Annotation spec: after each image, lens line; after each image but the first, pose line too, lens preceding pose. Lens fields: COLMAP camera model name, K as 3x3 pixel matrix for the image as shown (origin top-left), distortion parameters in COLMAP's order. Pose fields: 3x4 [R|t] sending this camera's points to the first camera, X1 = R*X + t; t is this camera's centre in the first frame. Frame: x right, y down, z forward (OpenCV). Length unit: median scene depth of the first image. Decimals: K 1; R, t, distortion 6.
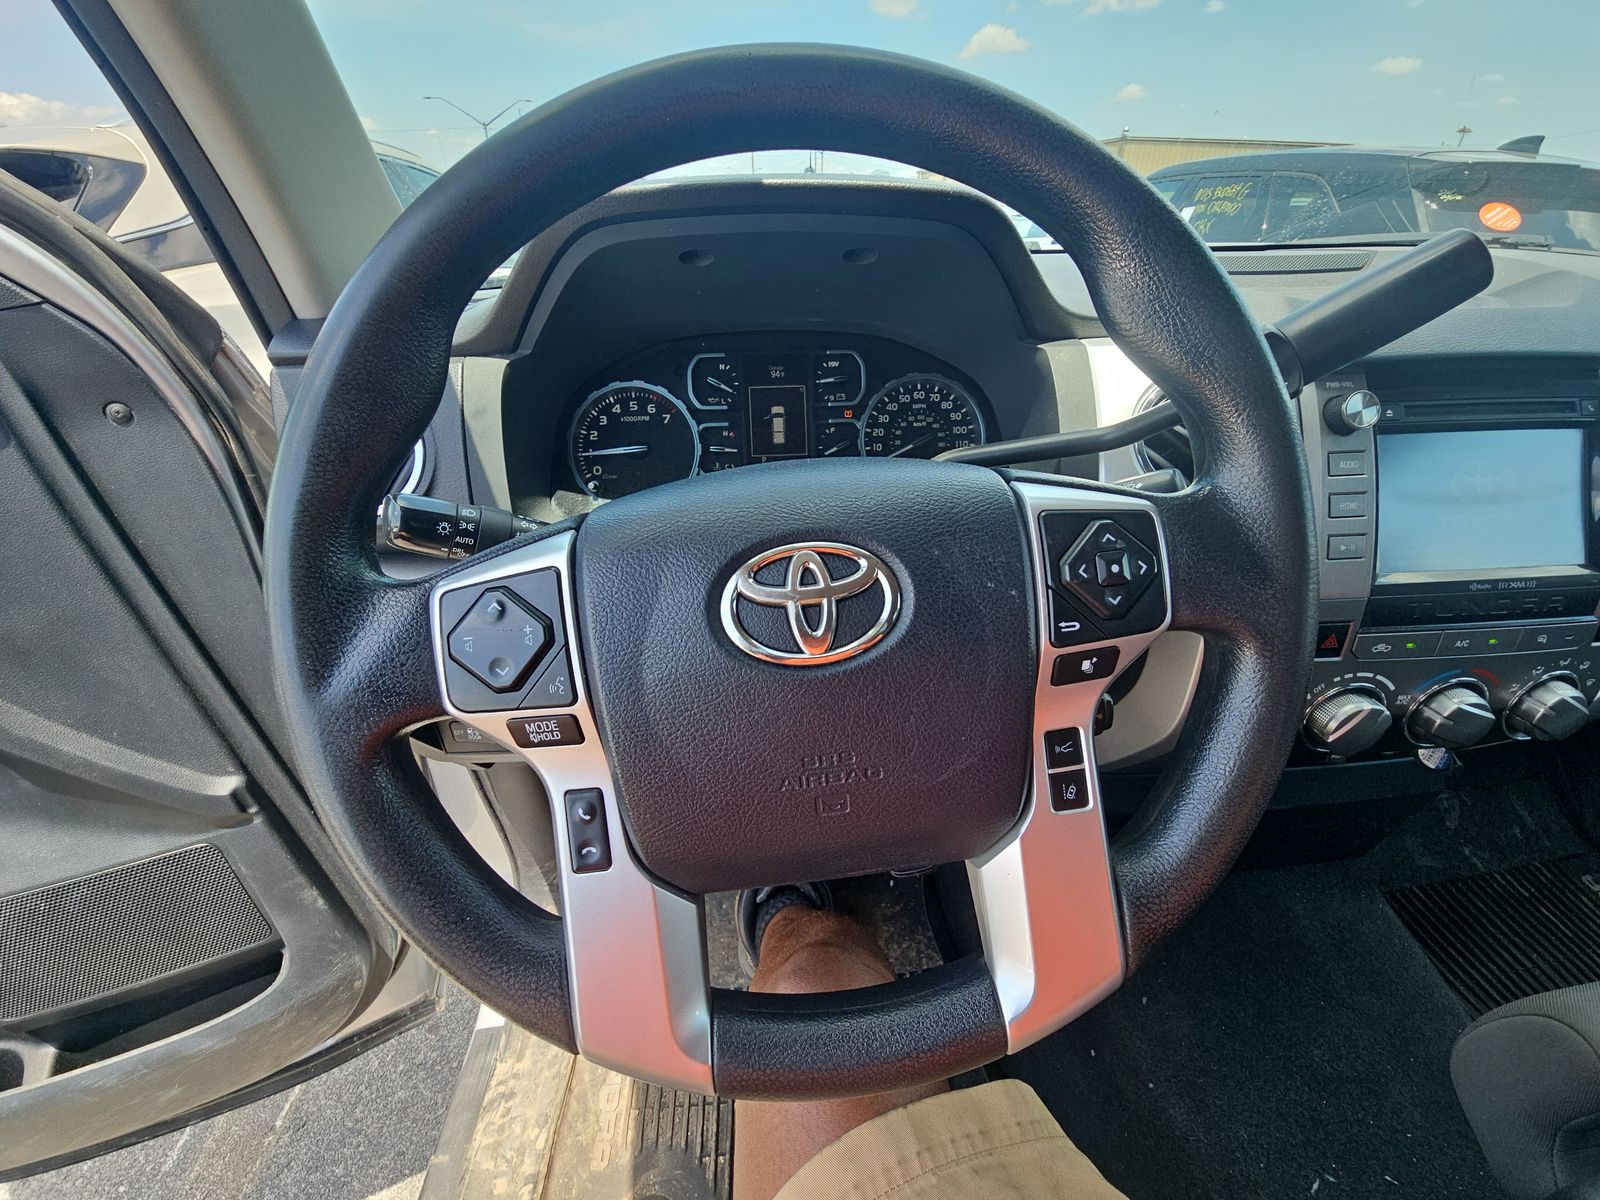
lens RADIAL K [[644.5, 0, 800.0], [0, 644.5, 600.0], [0, 0, 1]] dist [0.013595, -0.014976]
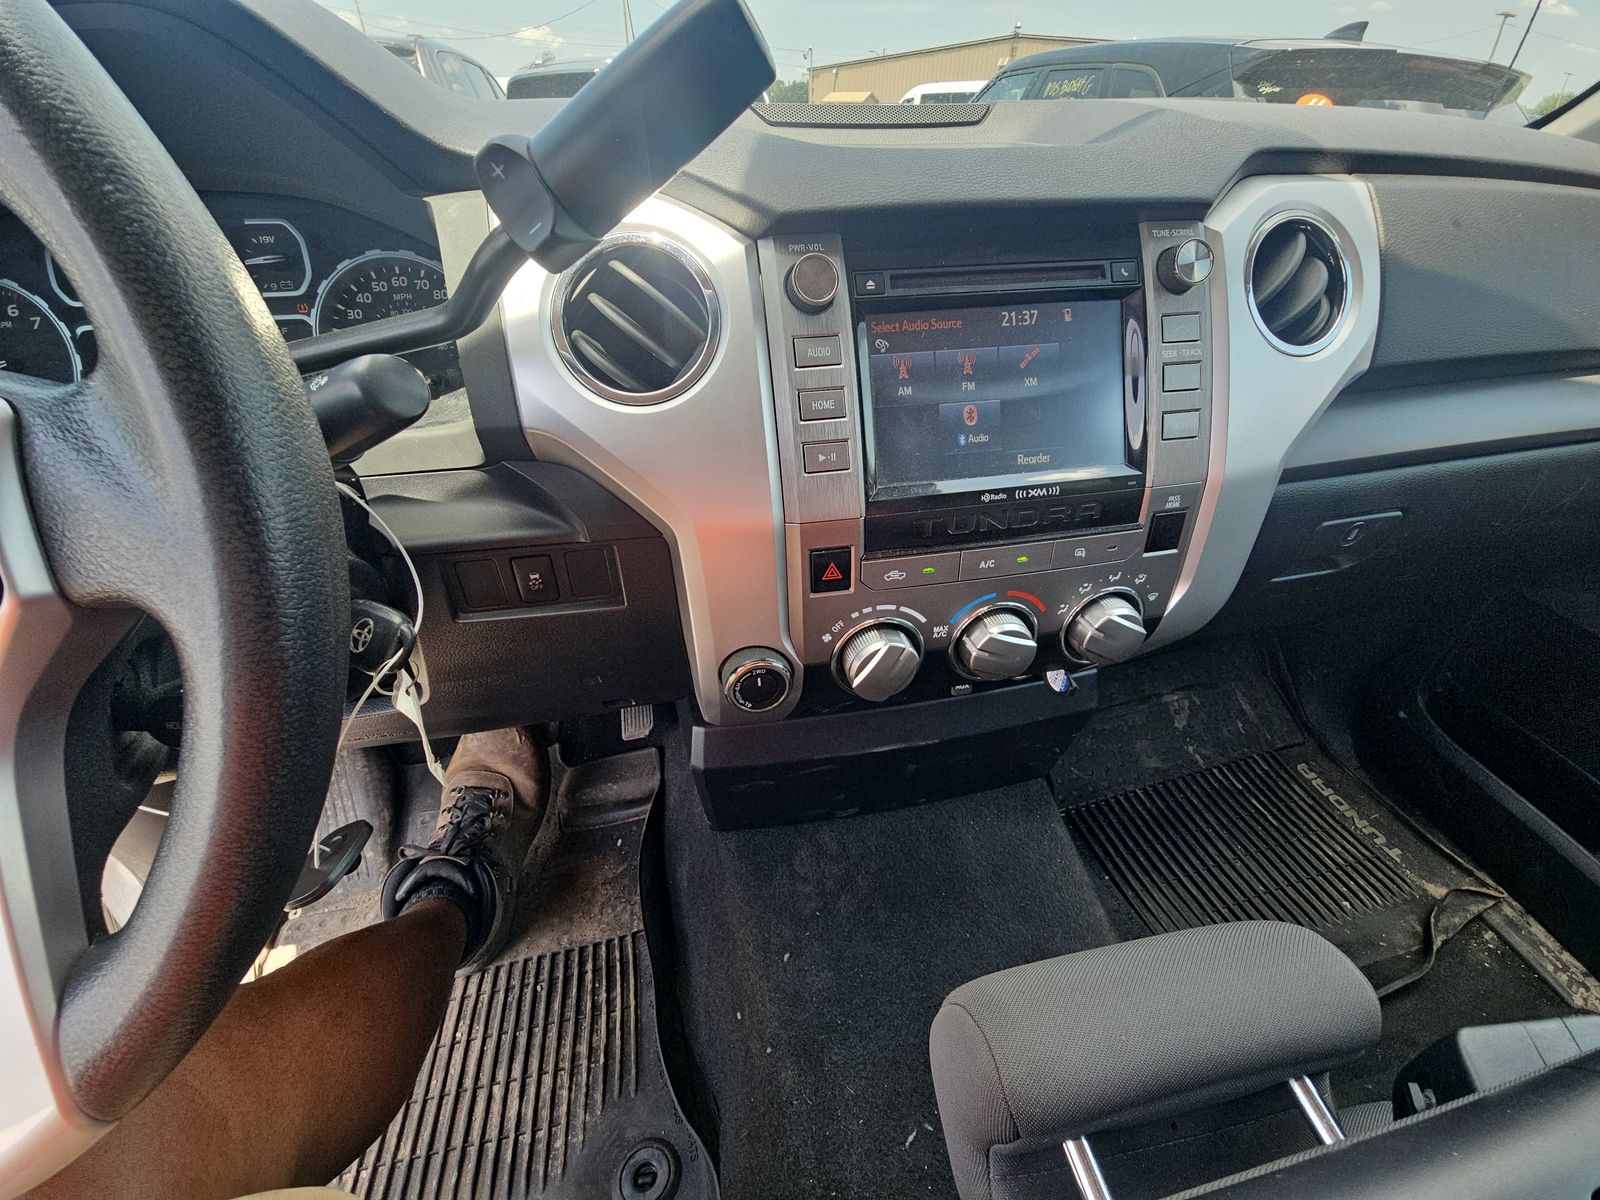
lens RADIAL K [[649.9, 0, 800.0], [0, 649.9, 600.0], [0, 0, 1]] dist [-0.009958, -0.000455]
pose [[0.990003, -0.071690, 0.121471, 0.545336], [0.058301, 0.992175, 0.110404, 0.003690], [-0.128436, -0.102218, 0.986436, 0.137872]]
